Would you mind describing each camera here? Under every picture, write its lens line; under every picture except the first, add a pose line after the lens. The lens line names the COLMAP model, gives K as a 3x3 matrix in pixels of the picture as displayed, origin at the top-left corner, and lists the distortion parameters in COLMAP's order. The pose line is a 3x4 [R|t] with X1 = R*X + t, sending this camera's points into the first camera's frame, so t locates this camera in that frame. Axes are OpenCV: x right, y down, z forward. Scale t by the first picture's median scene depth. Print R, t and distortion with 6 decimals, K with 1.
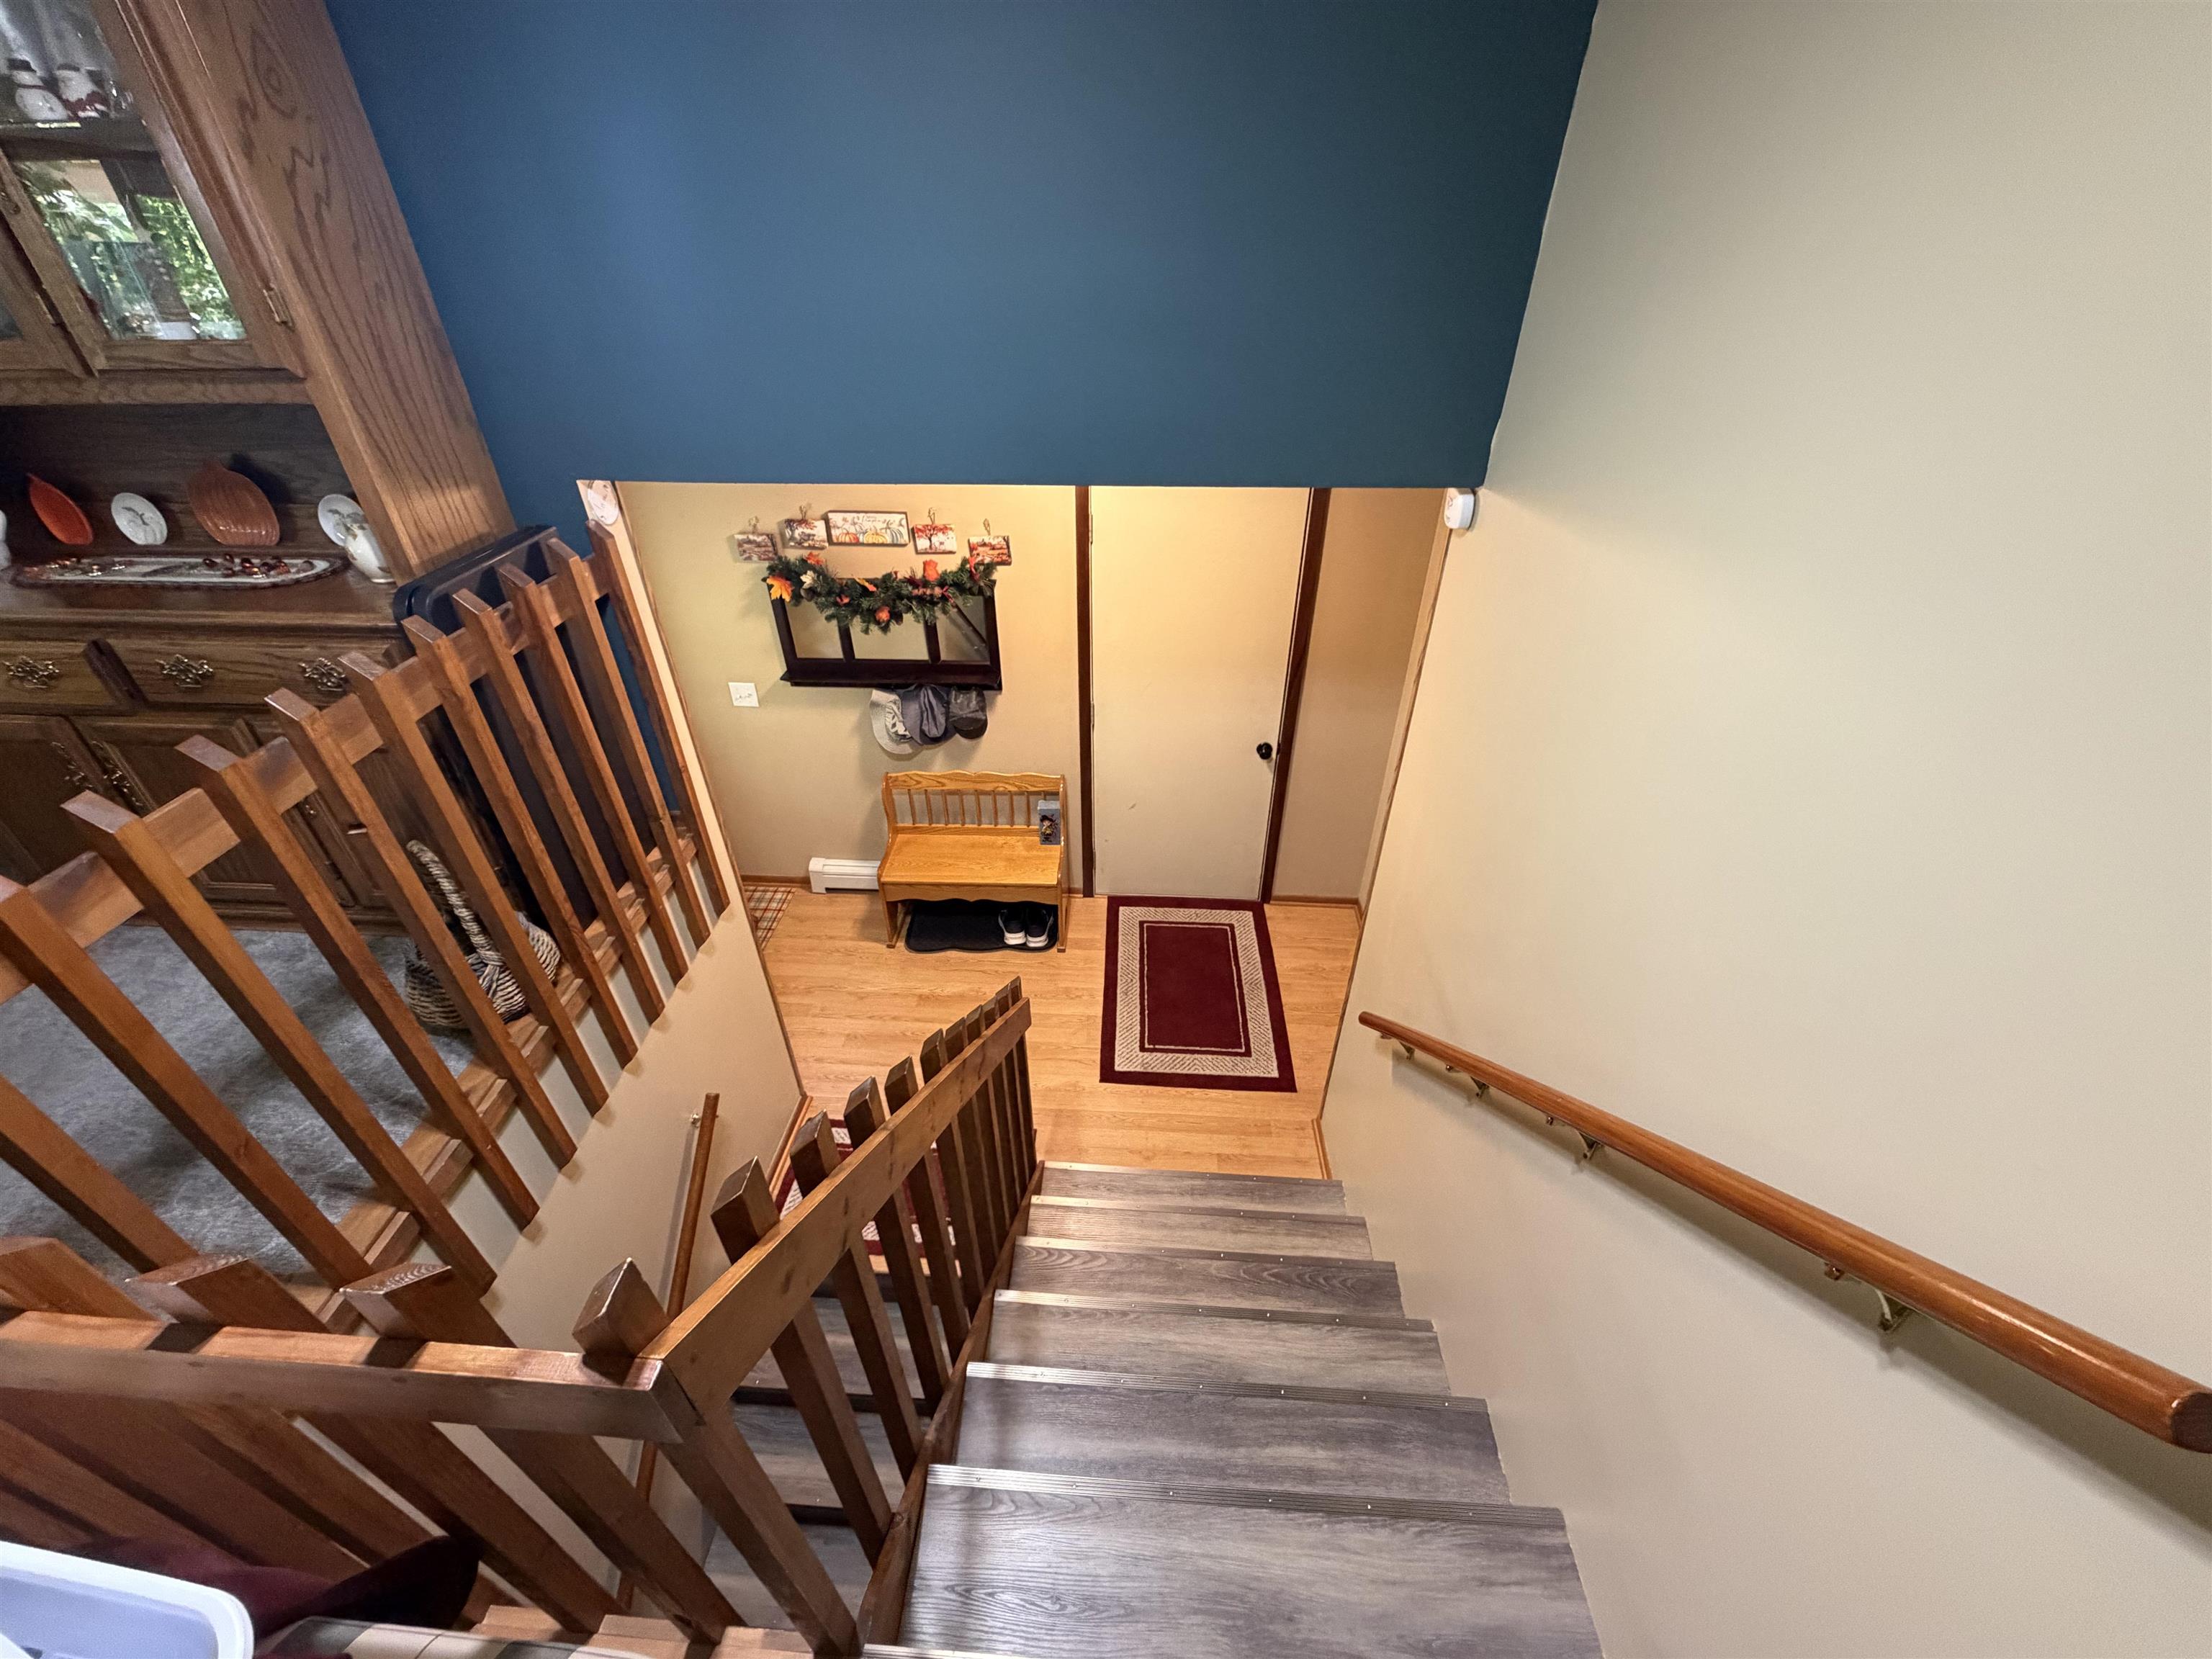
lens RADIAL K [[881.8, 0, 1095.6], [0, 881.8, 827.2], [0, 0, 1]] dist [-0.002106, -0.000177]
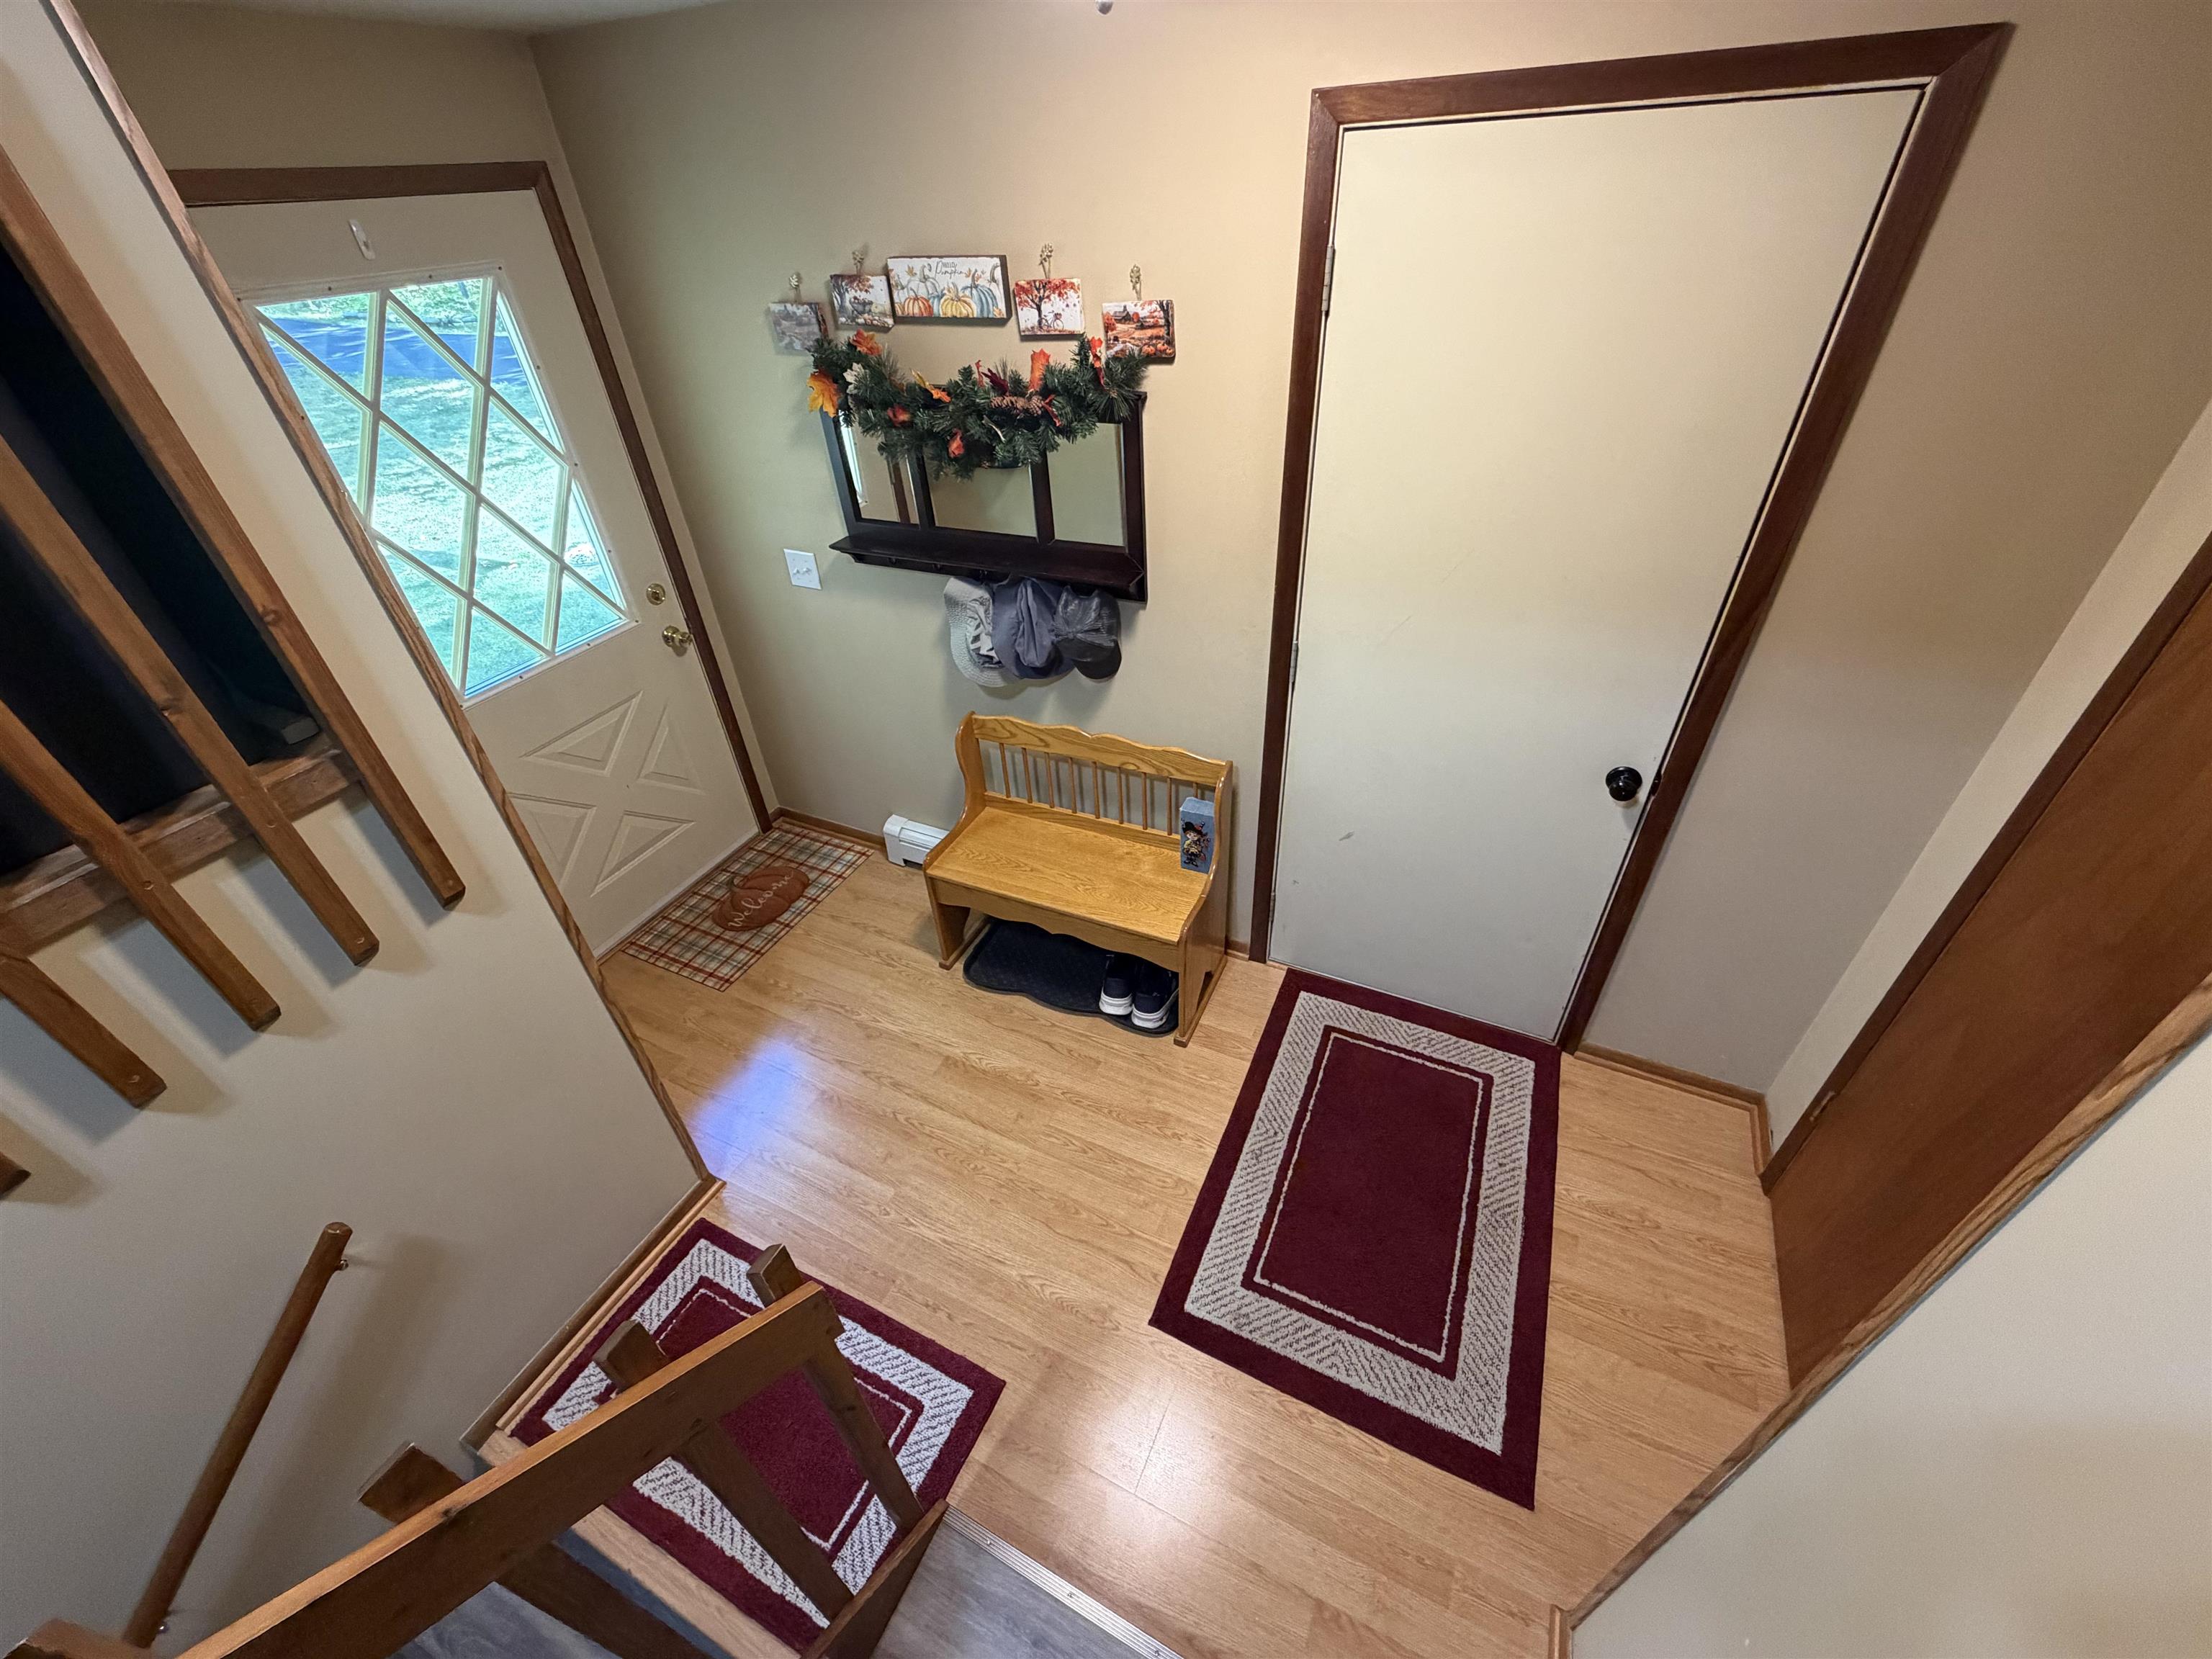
lens RADIAL K [[881.8, 0, 1095.6], [0, 881.8, 827.2], [0, 0, 1]] dist [-0.002106, -0.000177]
pose [[0.922117, 0.196479, -0.333310, 0.088176], [-0.183227, 0.980498, 0.071076, -0.043461], [0.340775, -0.004469, 0.940134, 0.432989]]
